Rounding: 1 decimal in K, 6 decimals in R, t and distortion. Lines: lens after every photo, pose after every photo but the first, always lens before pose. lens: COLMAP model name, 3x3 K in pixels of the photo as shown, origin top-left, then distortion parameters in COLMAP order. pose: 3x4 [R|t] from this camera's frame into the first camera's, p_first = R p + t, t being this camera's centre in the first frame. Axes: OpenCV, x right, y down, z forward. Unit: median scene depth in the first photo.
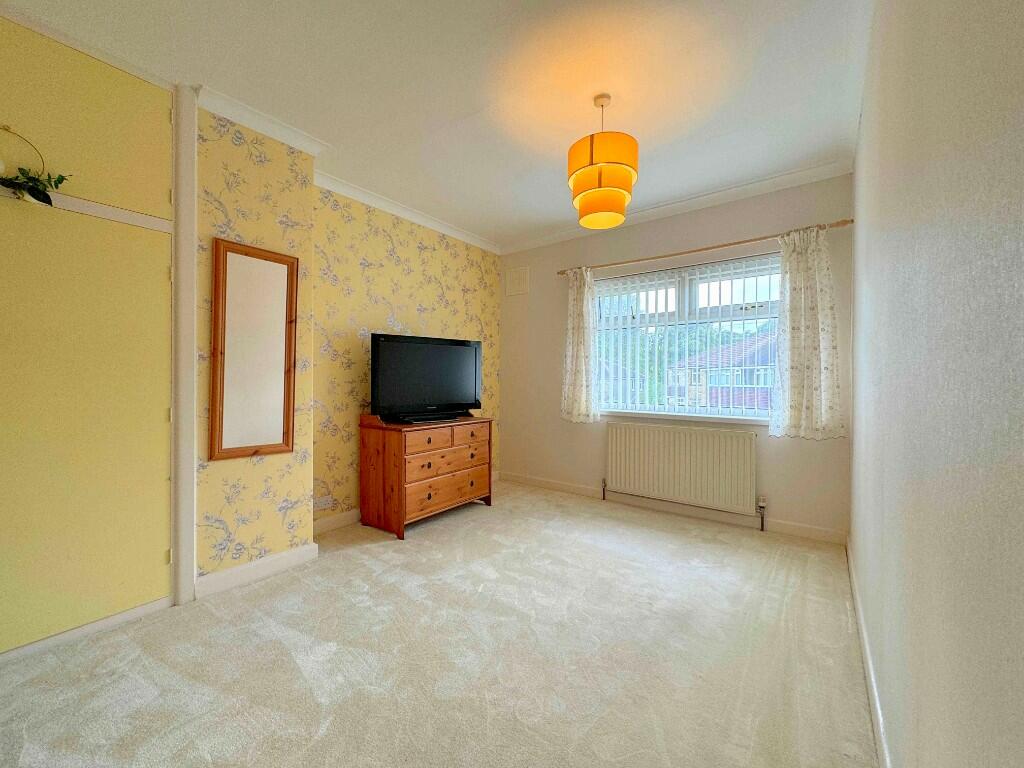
lens RADIAL K [[415.2, 0, 512.5], [0, 415.2, 381.2], [0, 0, 1]] dist [-0.003646, -0.000508]
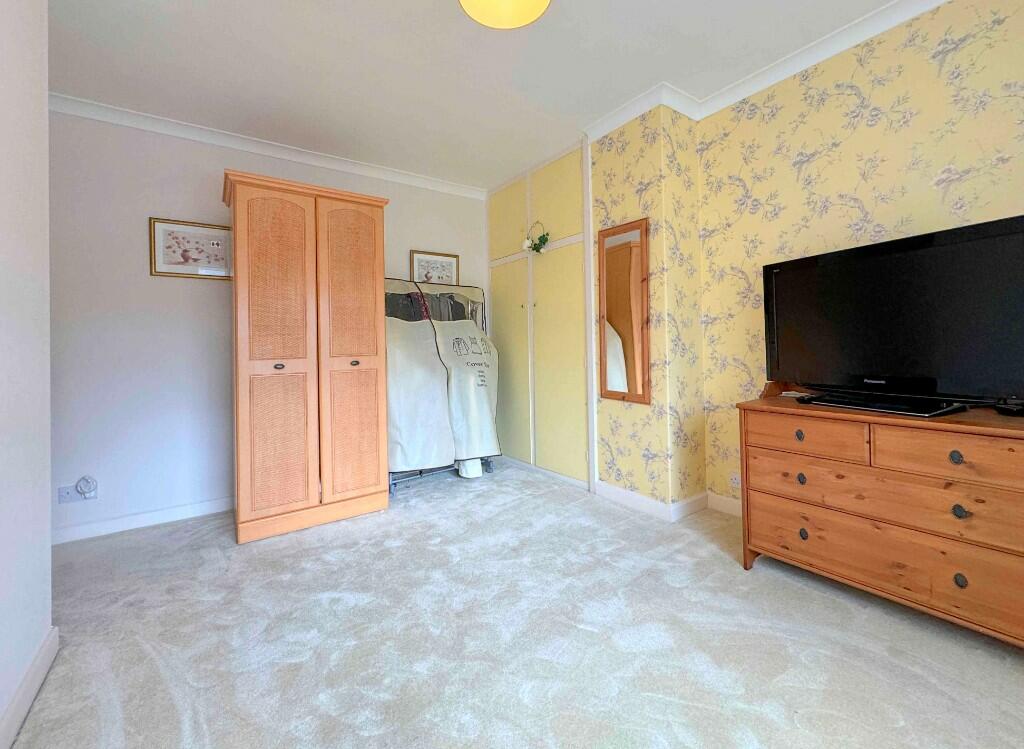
lens RADIAL K [[415.2, 0, 507.2], [0, 415.2, 344.2], [0, 0, 1]] dist [-0.003646, -0.000508]
pose [[-0.301009, -0.004258, -0.953612, 0.543286], [0.010941, 0.999909, -0.007919, 0.022270], [0.953559, -0.012817, -0.300935, 0.929755]]
